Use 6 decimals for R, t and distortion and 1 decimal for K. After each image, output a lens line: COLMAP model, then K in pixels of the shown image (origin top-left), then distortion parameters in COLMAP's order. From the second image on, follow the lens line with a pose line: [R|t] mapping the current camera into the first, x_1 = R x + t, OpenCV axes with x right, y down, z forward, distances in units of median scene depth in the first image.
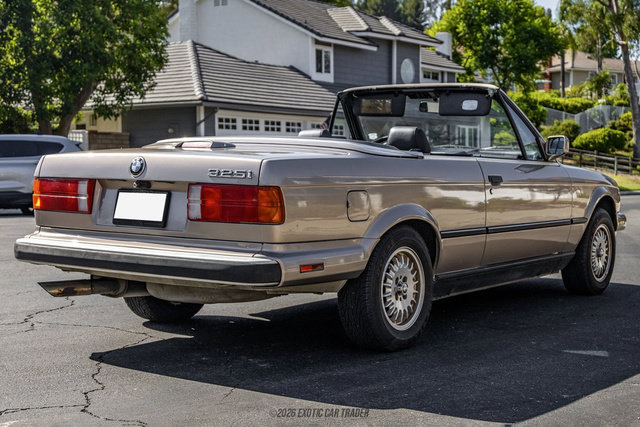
lens RADIAL K [[1125.6, 0, 320.1], [0, 1125.6, 213.8], [0, 0, 1]] dist [-0.003985, -0.142712]
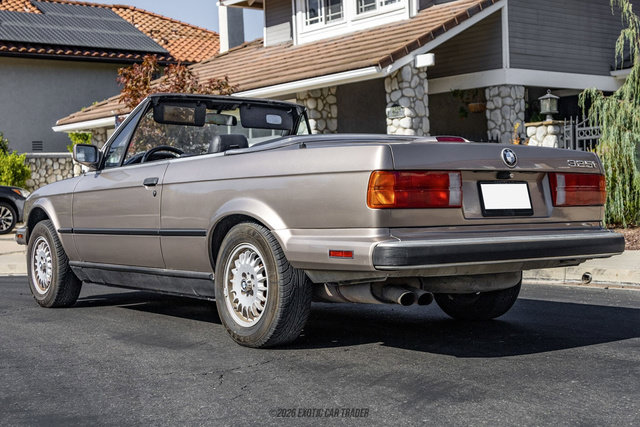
lens RADIAL K [[975.9, 0, 322.0], [0, 975.9, 214.4], [0, 0, 1]] dist [-0.022697, 0.000635]
pose [[0.316964, -0.030218, 0.947956, -1.856181], [0.066684, 0.997729, 0.009508, -0.018226], [-0.946091, 0.060199, 0.318259, 1.558109]]
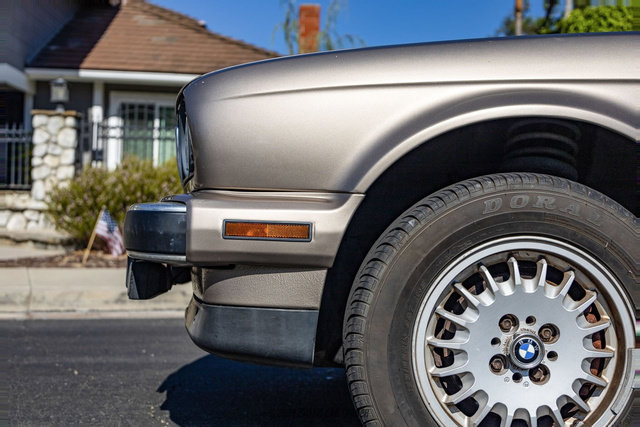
lens RADIAL K [[843.6, 0, 318.8], [0, 843.6, 213.9], [0, 0, 1]] dist [-0.015137, -0.037556]
pose [[-0.597077, -0.018535, 0.801970, -0.141168], [-0.007135, 0.999816, 0.017796, -0.009126], [-0.802152, 0.004904, -0.597100, 3.405461]]
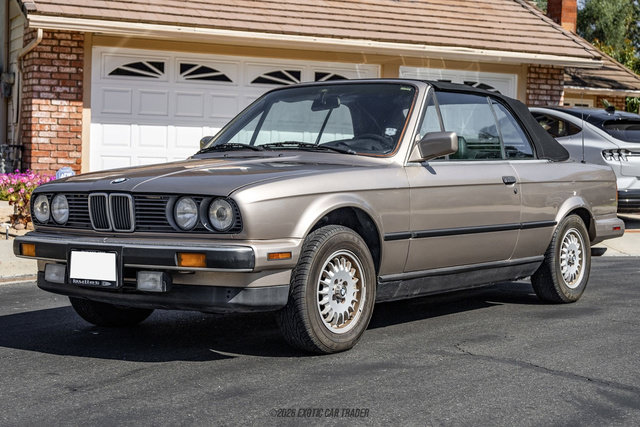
lens RADIAL K [[1201.4, 0, 321.2], [0, 1201.4, 185.1], [0, 0, 1]] dist [-0.012235, -0.053245]
pose [[-0.999513, -0.025549, 0.017895, 0.207222], [-0.024423, 0.997867, 0.060538, -0.219481], [-0.019404, 0.060071, -0.998005, 5.020817]]
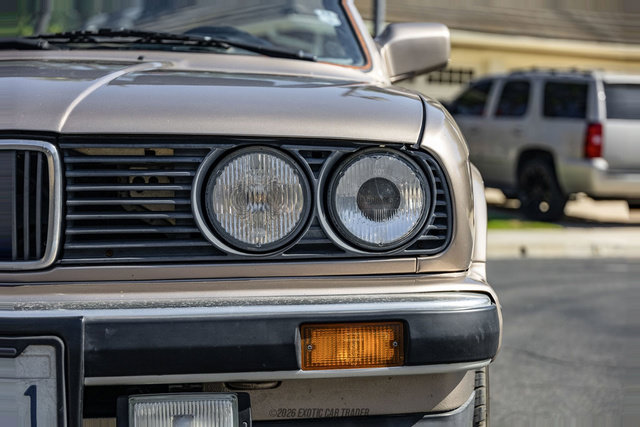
lens RADIAL K [[1471.8, 0, 320.3], [0, 1471.8, 214.6], [0, 0, 1]] dist [-0.070009, -0.225327]
pose [[-0.780031, 0.002097, -0.625738, 0.905376], [-0.043064, 0.997443, 0.057026, -0.088747], [0.624258, 0.071429, -0.777946, 3.705594]]
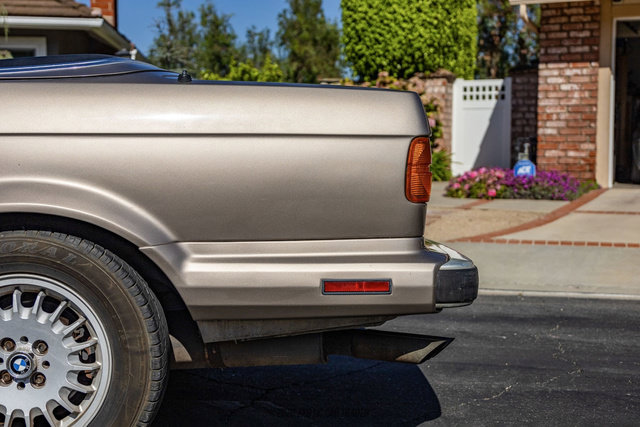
lens RADIAL K [[955.4, 0, 318.6], [0, 955.4, 214.7], [0, 0, 1]] dist [0.002735, 0.032861]
pose [[-0.607528, -0.052871, 0.792536, -1.070701], [0.025857, 0.995937, 0.086260, -0.068520], [-0.793877, 0.072898, -0.603693, 2.472242]]
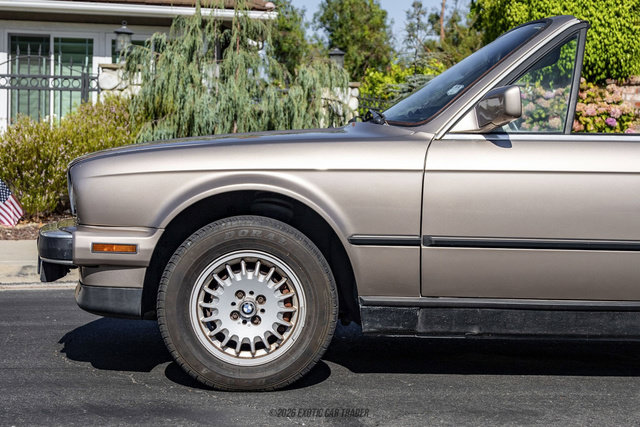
lens RADIAL K [[1139.9, 0, 318.7], [0, 1139.9, 214.6], [0, 0, 1]] dist [0.001995, 0.056501]
pose [[-0.627910, -0.063925, 0.775656, -0.930493], [-0.003076, 0.996817, 0.079662, -0.141708], [-0.778280, 0.047634, -0.626108, 3.790272]]
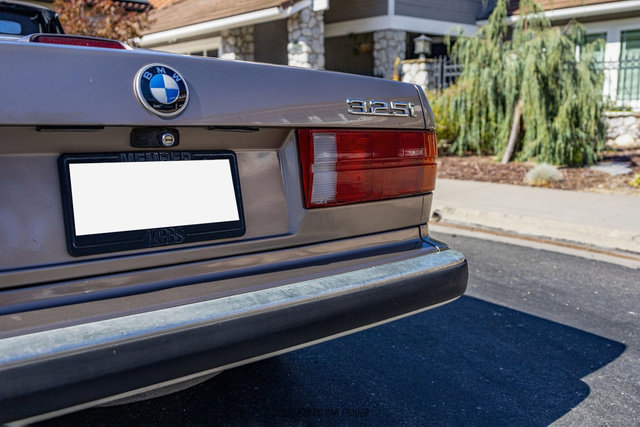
lens RADIAL K [[630.6, 0, 319.0], [0, 630.6, 211.7], [0, 0, 1]] dist [0.013513, 0.008428]
pose [[0.268588, -0.154429, 0.950796, -0.624051], [0.043611, 0.988002, 0.148153, -0.054285], [-0.962267, 0.001673, 0.272100, 1.576814]]
